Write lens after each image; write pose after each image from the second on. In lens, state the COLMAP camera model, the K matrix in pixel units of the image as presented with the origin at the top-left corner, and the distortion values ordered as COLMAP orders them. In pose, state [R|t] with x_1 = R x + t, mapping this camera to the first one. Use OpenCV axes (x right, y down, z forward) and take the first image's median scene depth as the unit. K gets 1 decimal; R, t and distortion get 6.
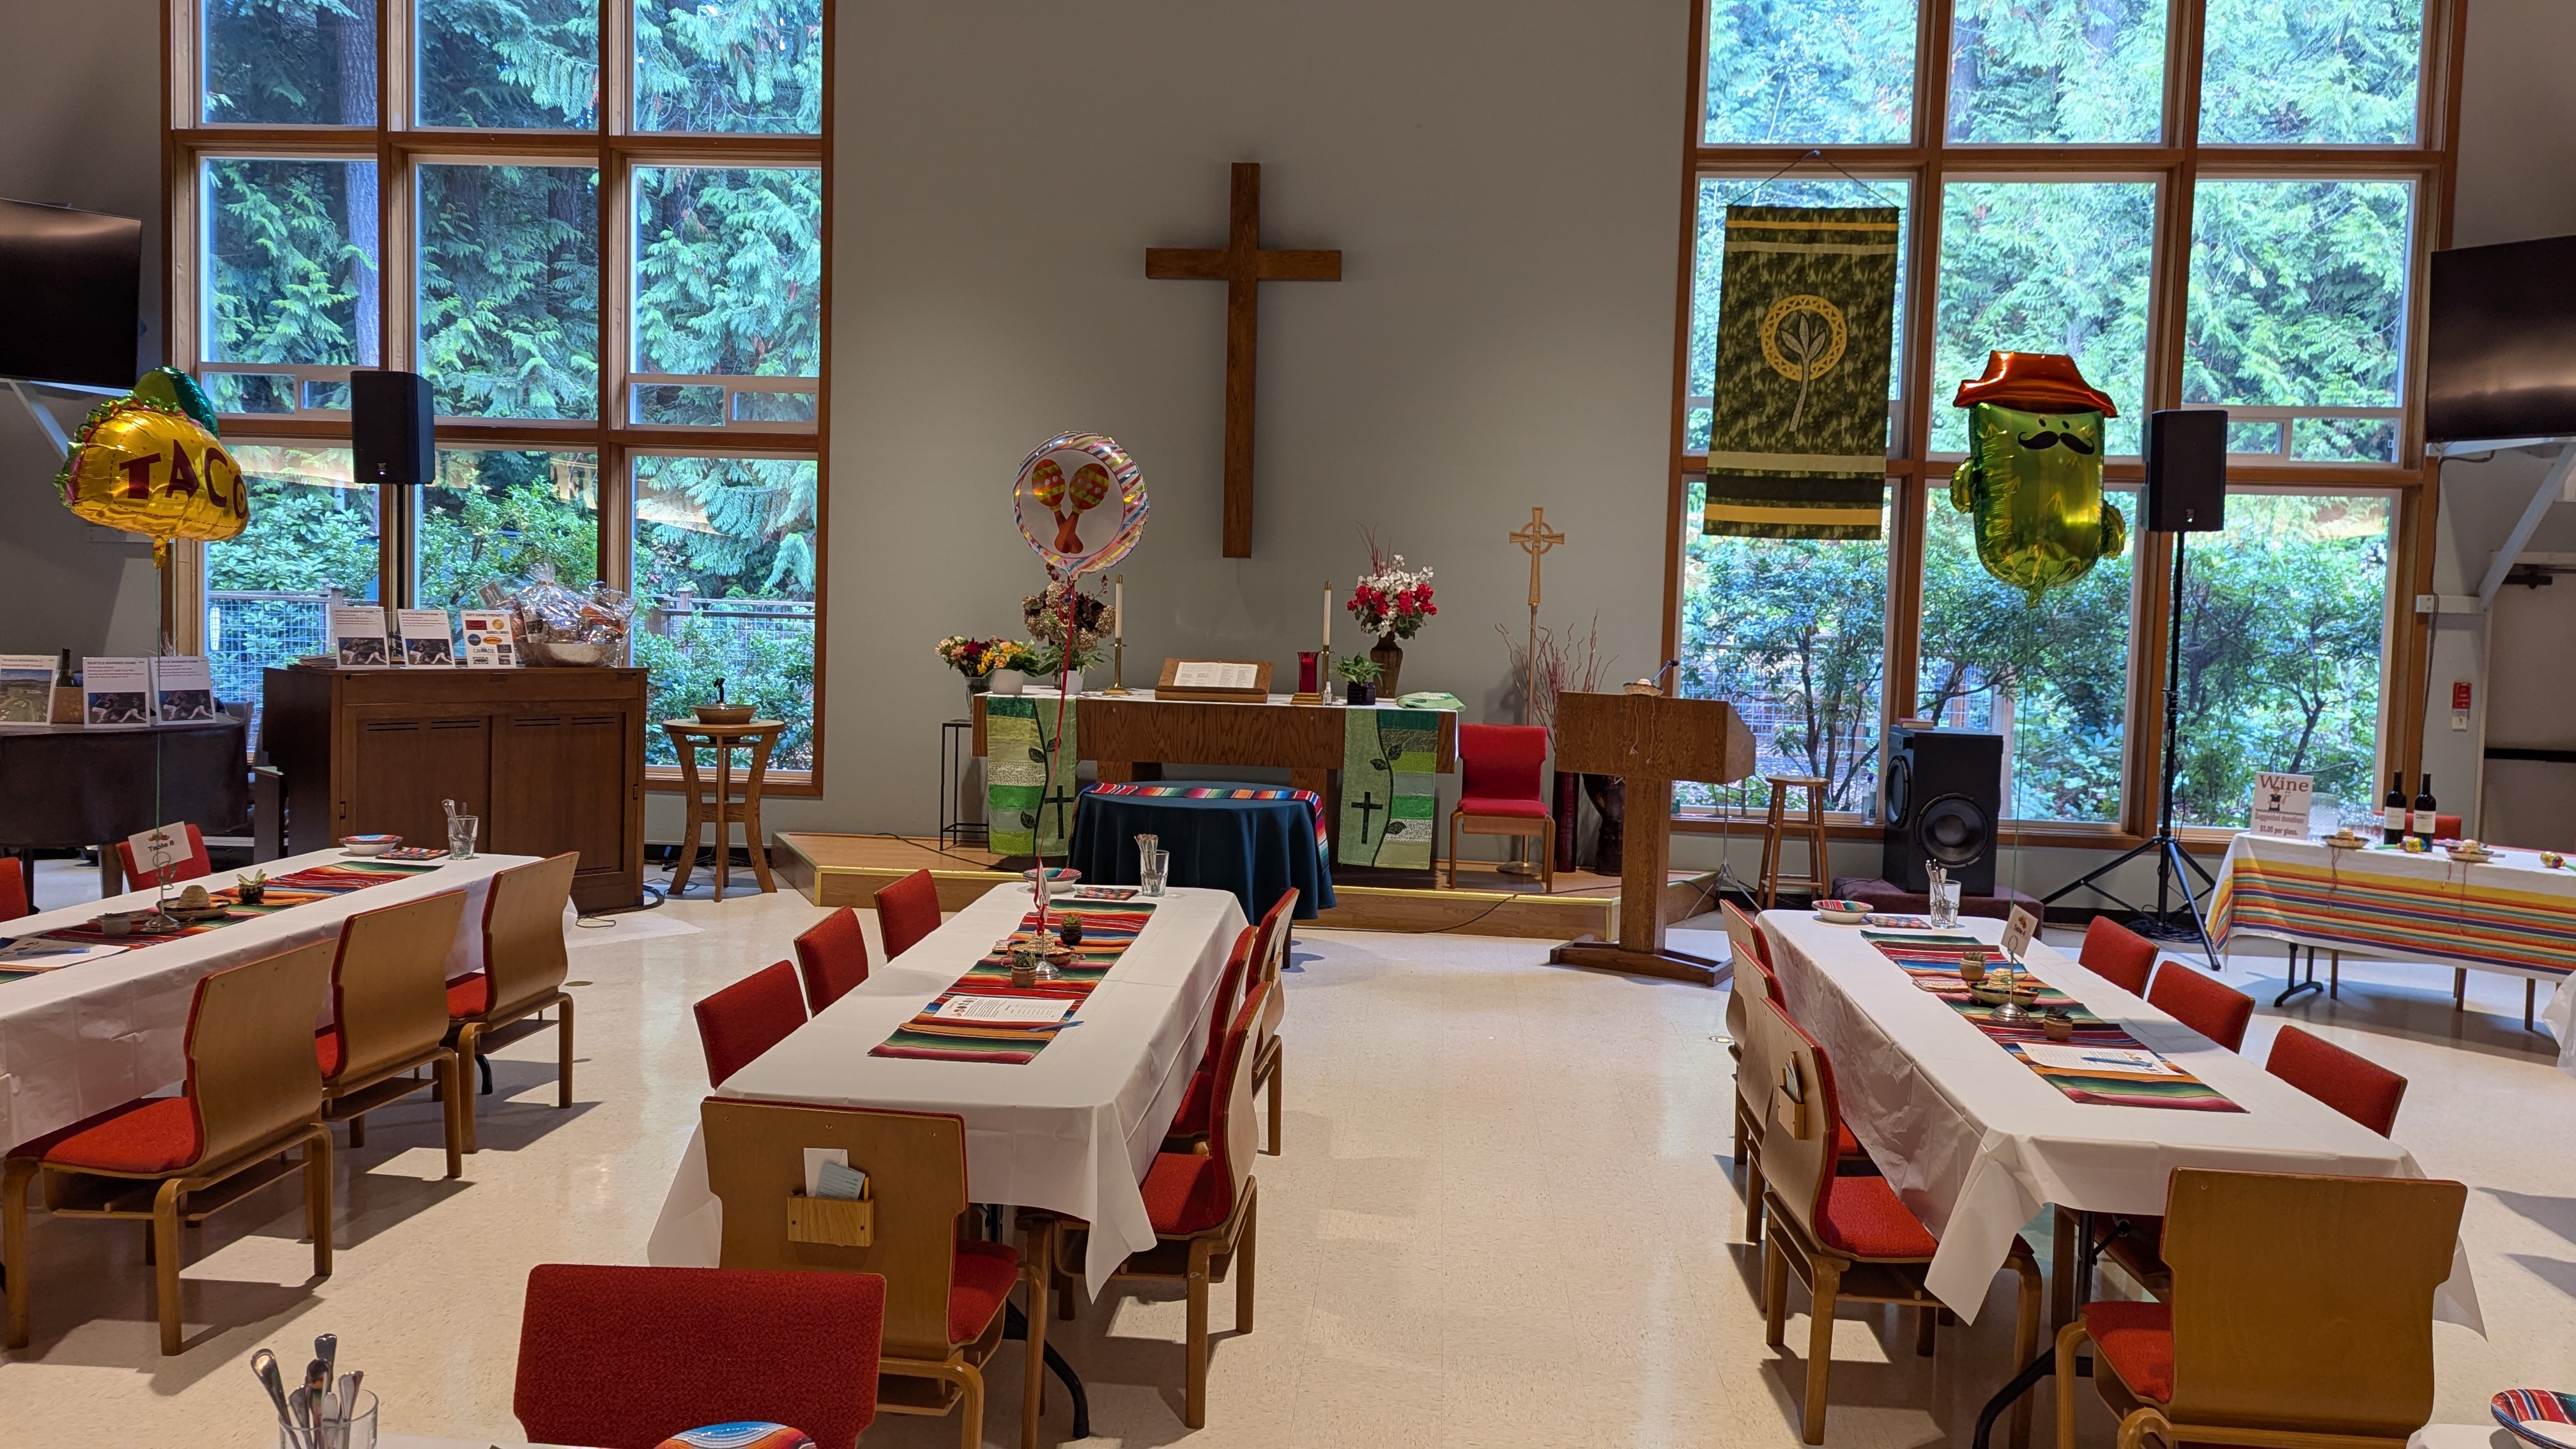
lens RADIAL K [[1838.1, 0, 1285.5], [0, 1838.1, 710.7], [0, 0, 1]] dist [0.035892, -0.001929]
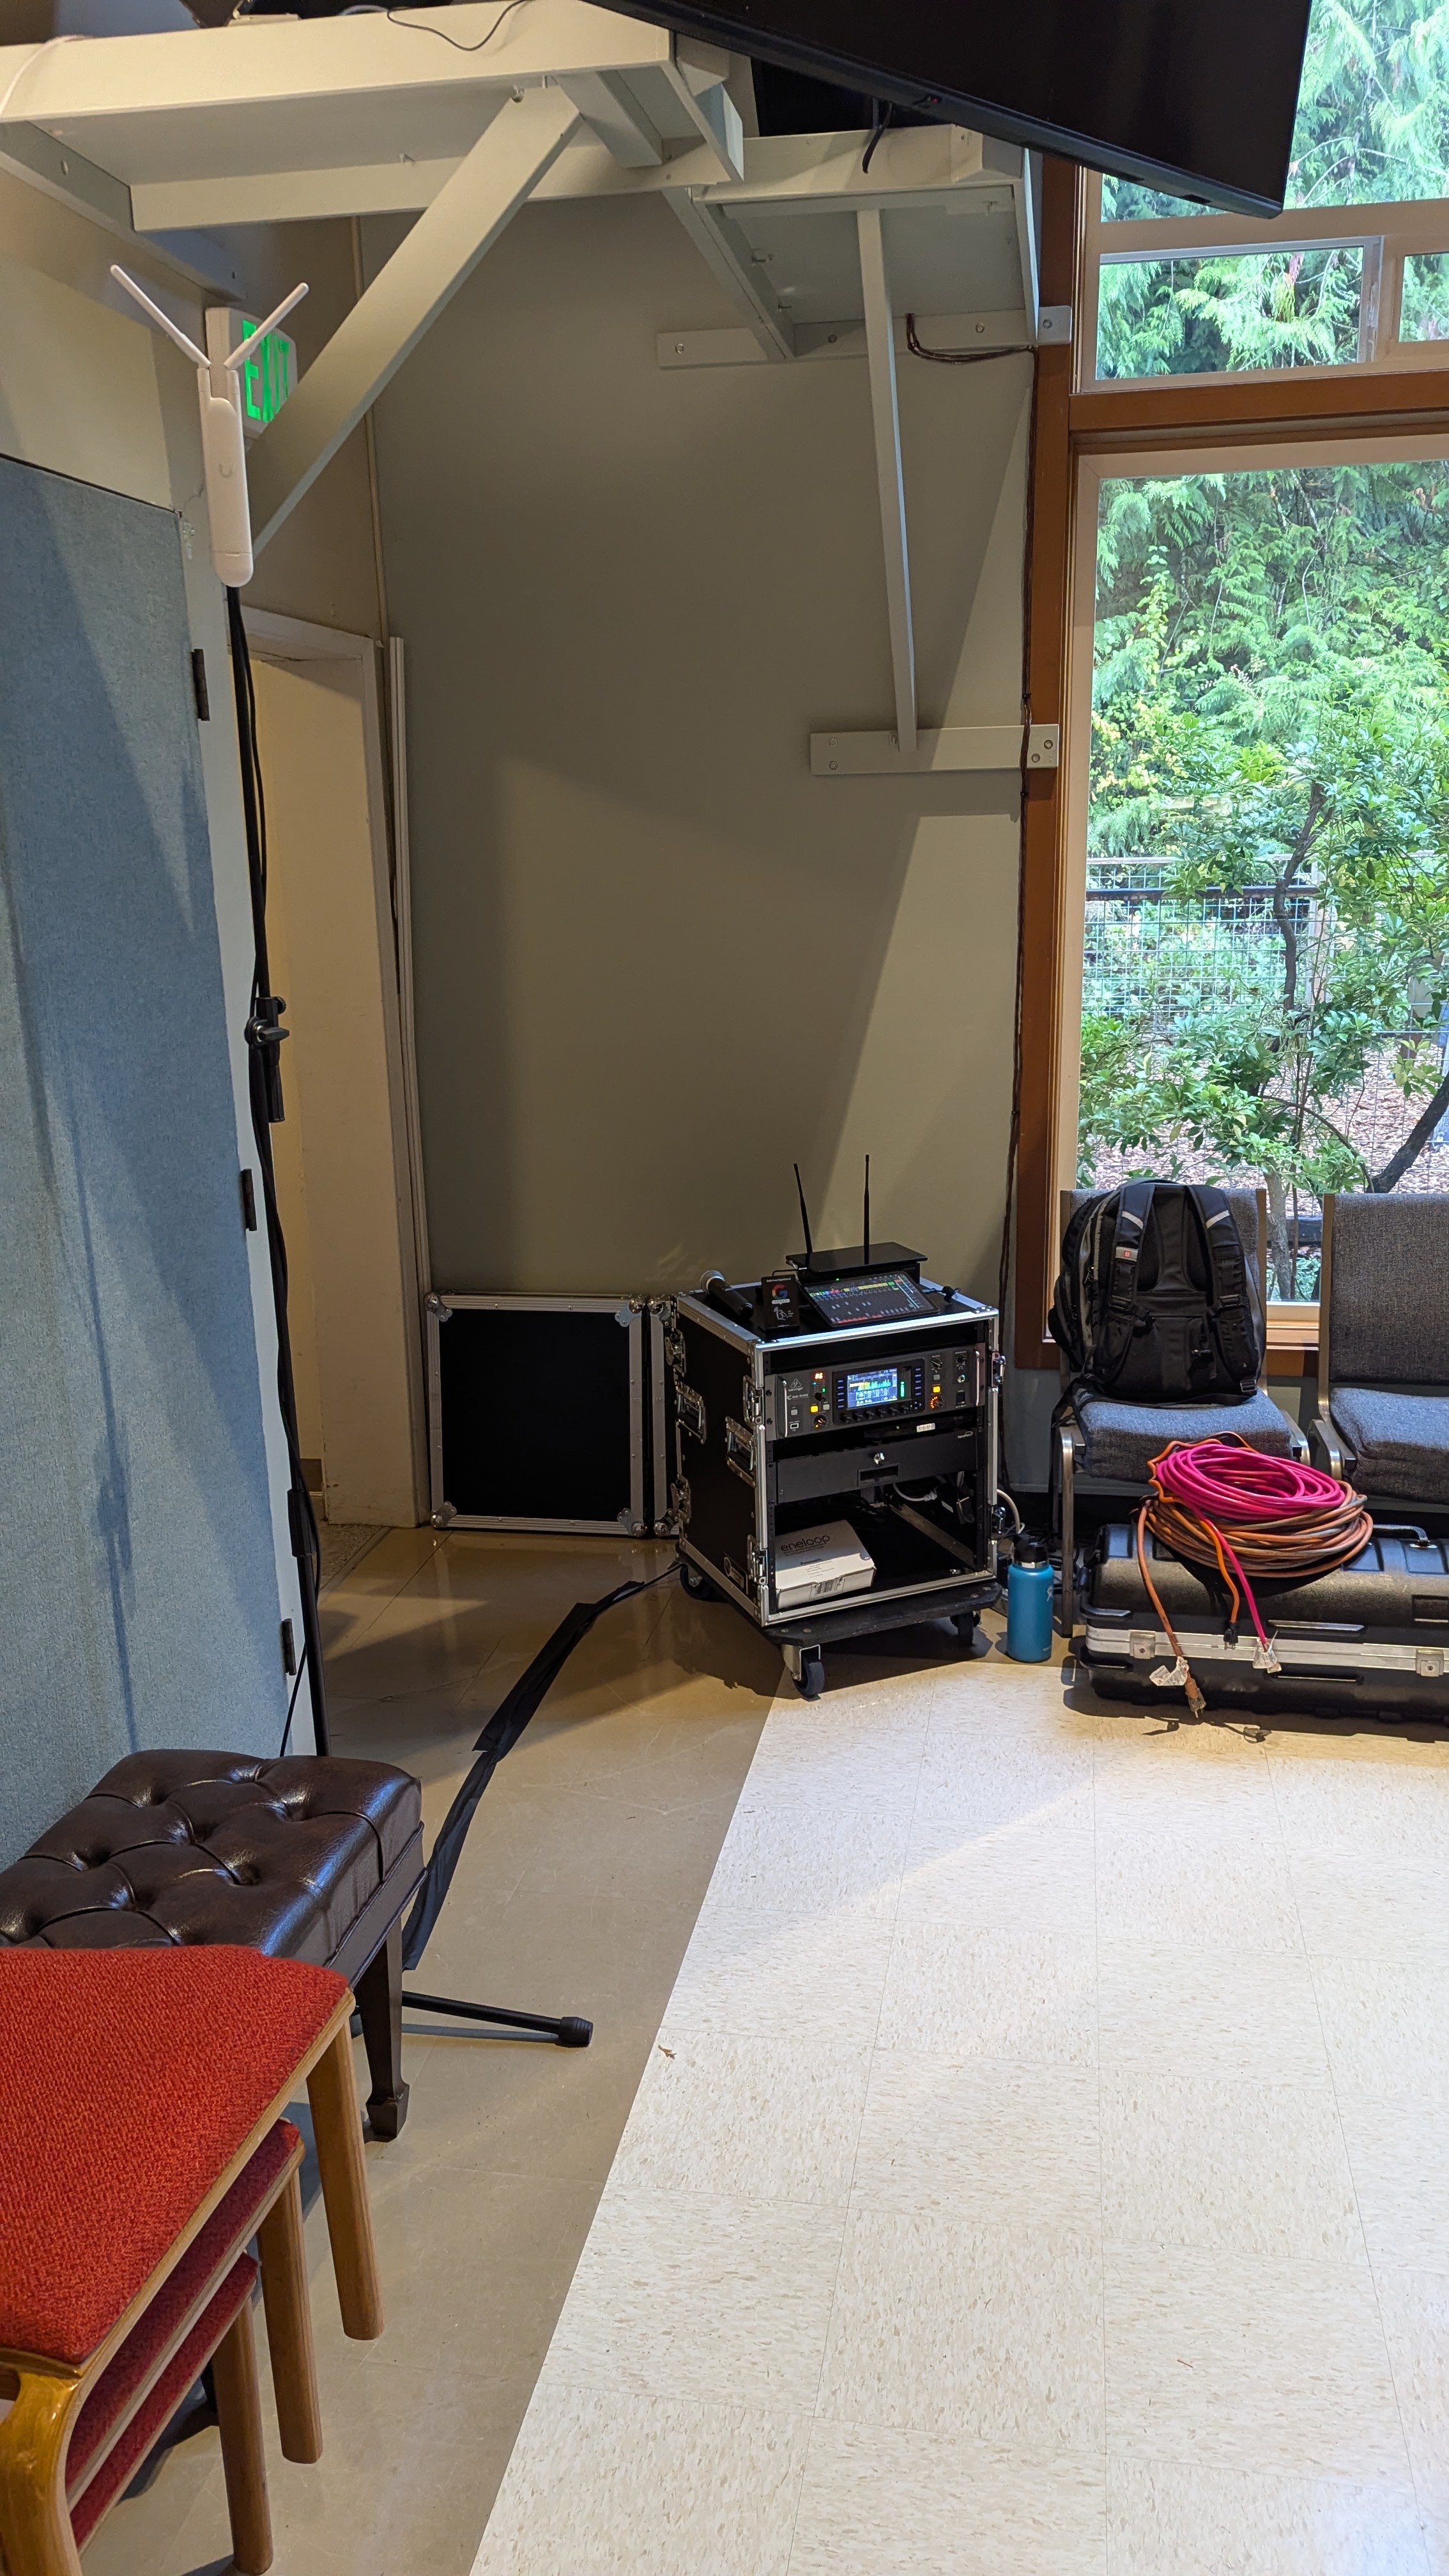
lens RADIAL K [[1838.1, 0, 738.1], [0, 1838.1, 1293.6], [0, 0, 1]] dist [0.035892, -0.001929]
pose [[0.994534, -0.018008, -0.102846, -0.682514], [0.036280, 0.983240, 0.178671, -0.059825], [0.097905, -0.181426, 0.978519, 0.673462]]
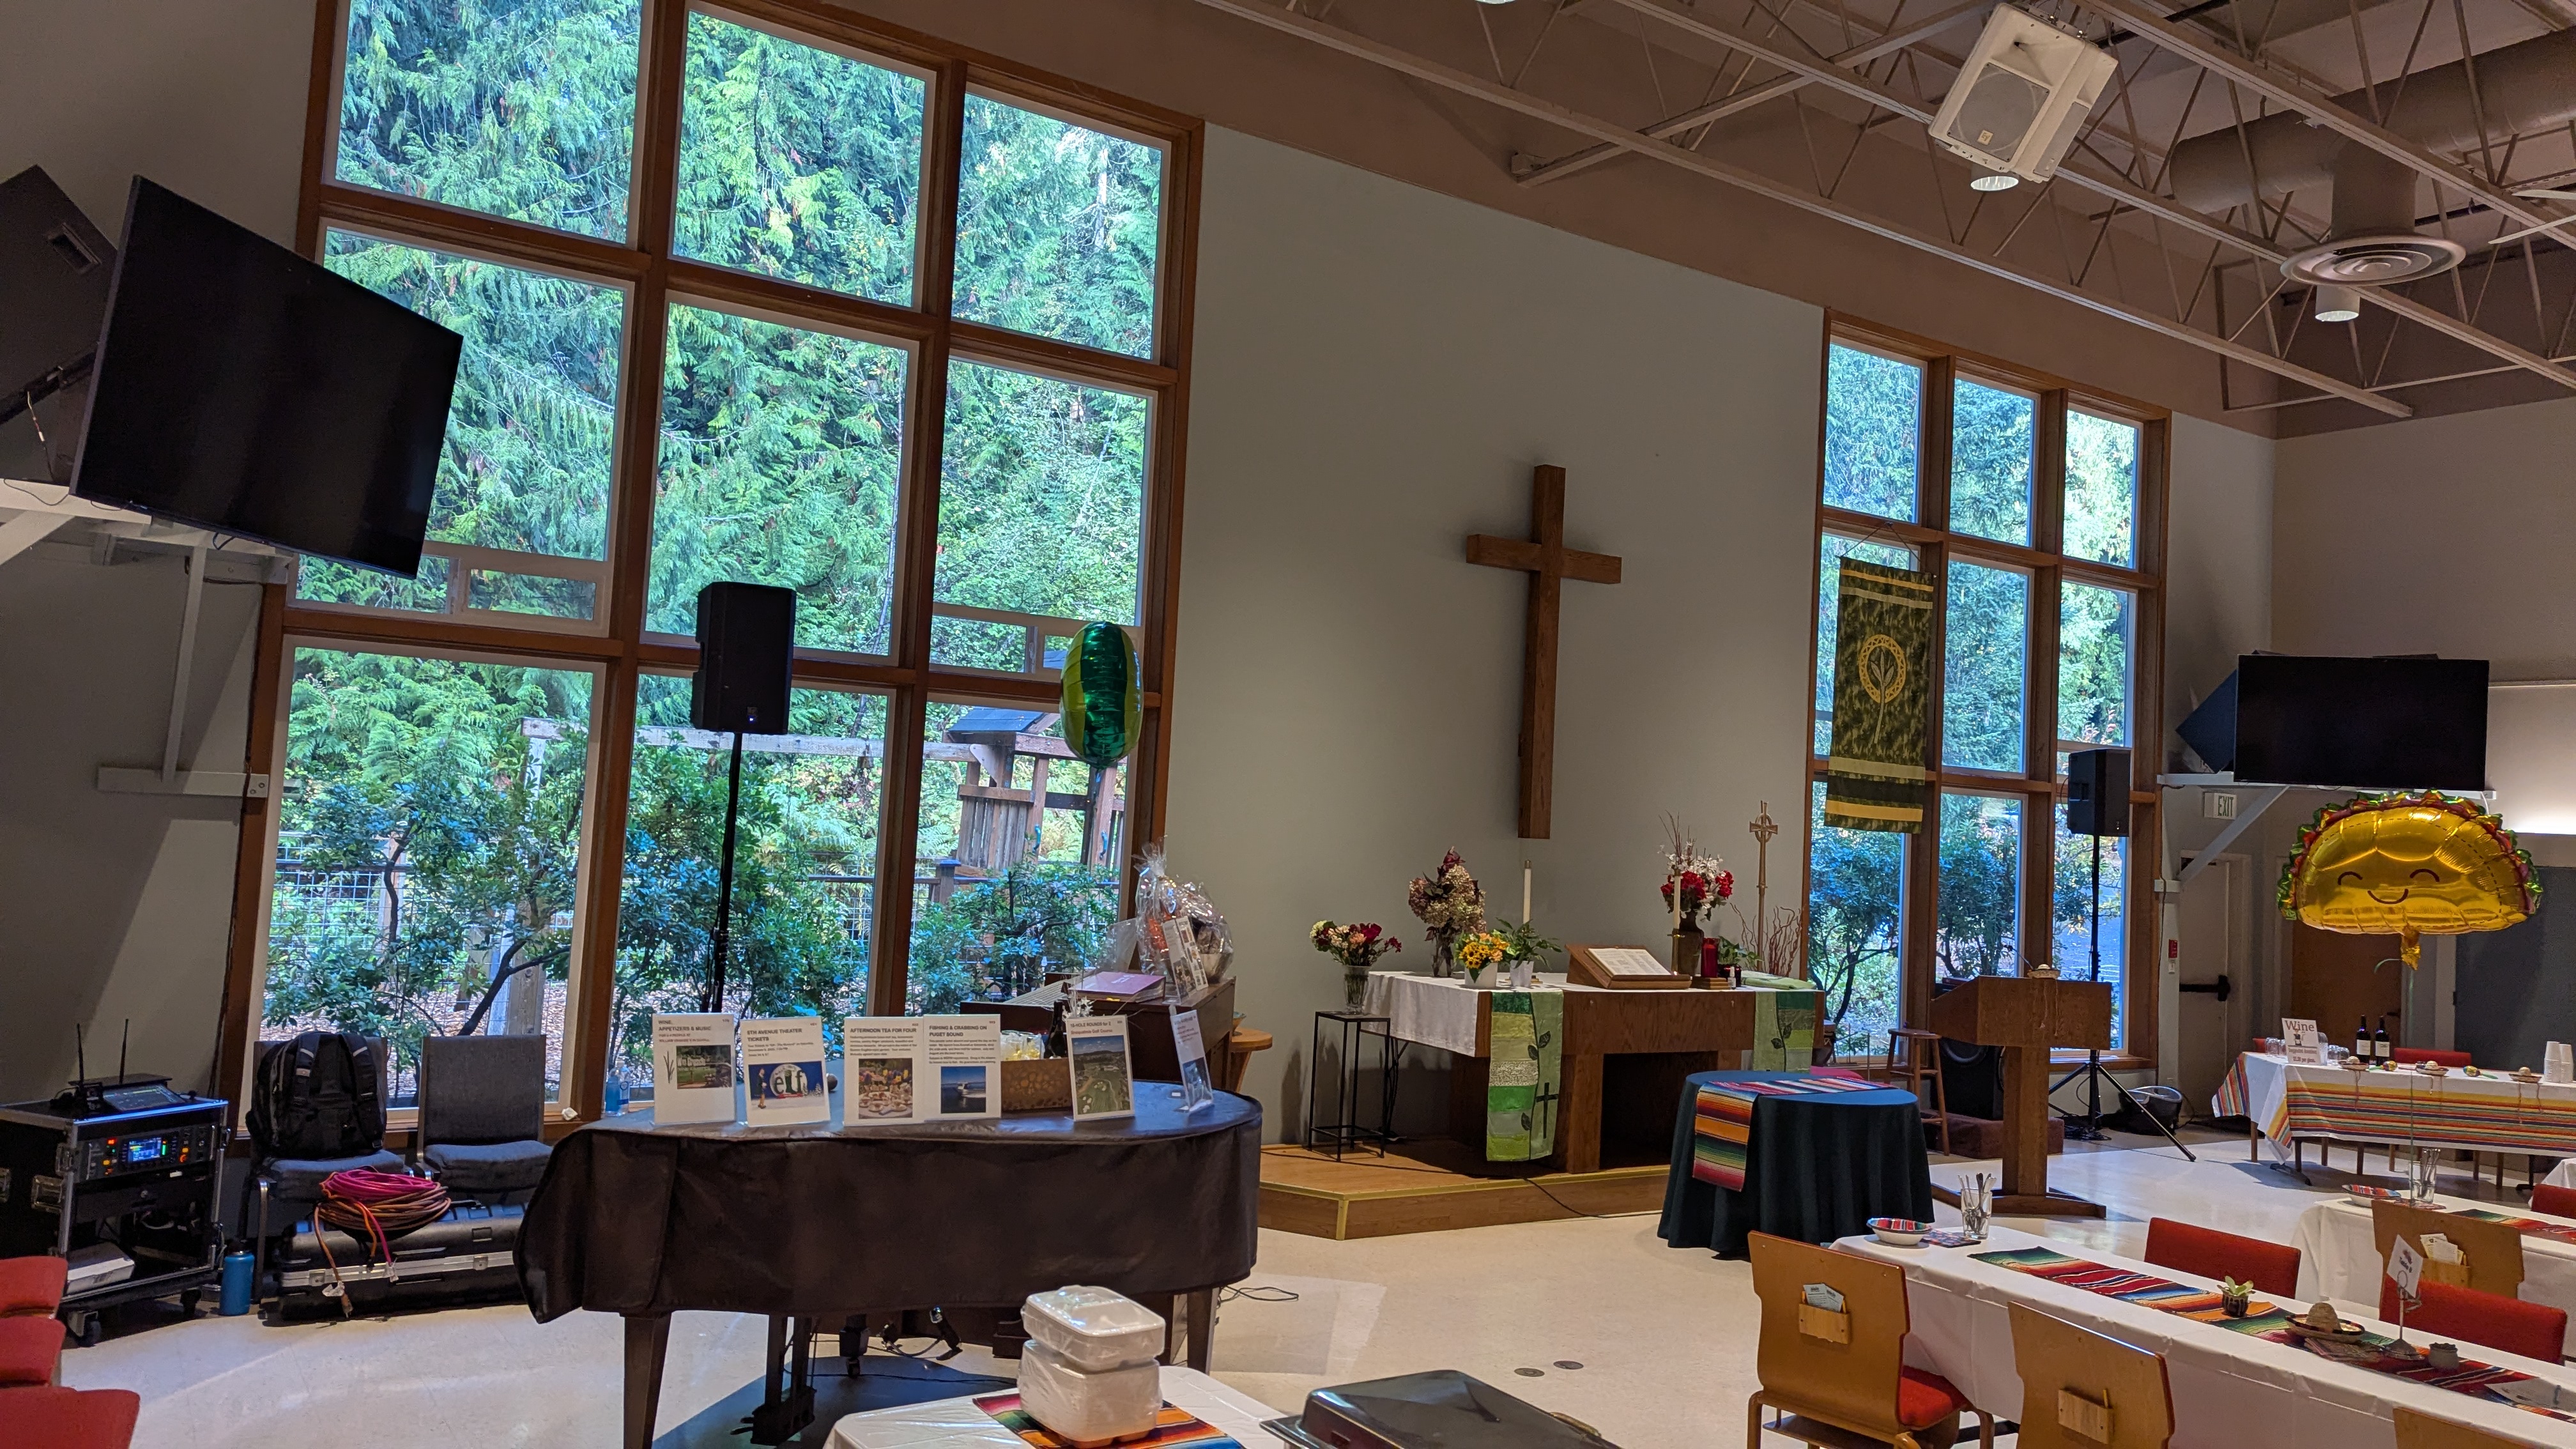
lens RADIAL K [[1838.1, 0, 1296.5], [0, 1838.1, 716.9], [0, 0, 1]] dist [0.035892, -0.001929]
pose [[0.785530, 0.050935, 0.616724, -0.784967], [0.010720, 0.995337, -0.095859, -0.056110], [-0.618731, 0.081911, 0.781321, 0.281874]]
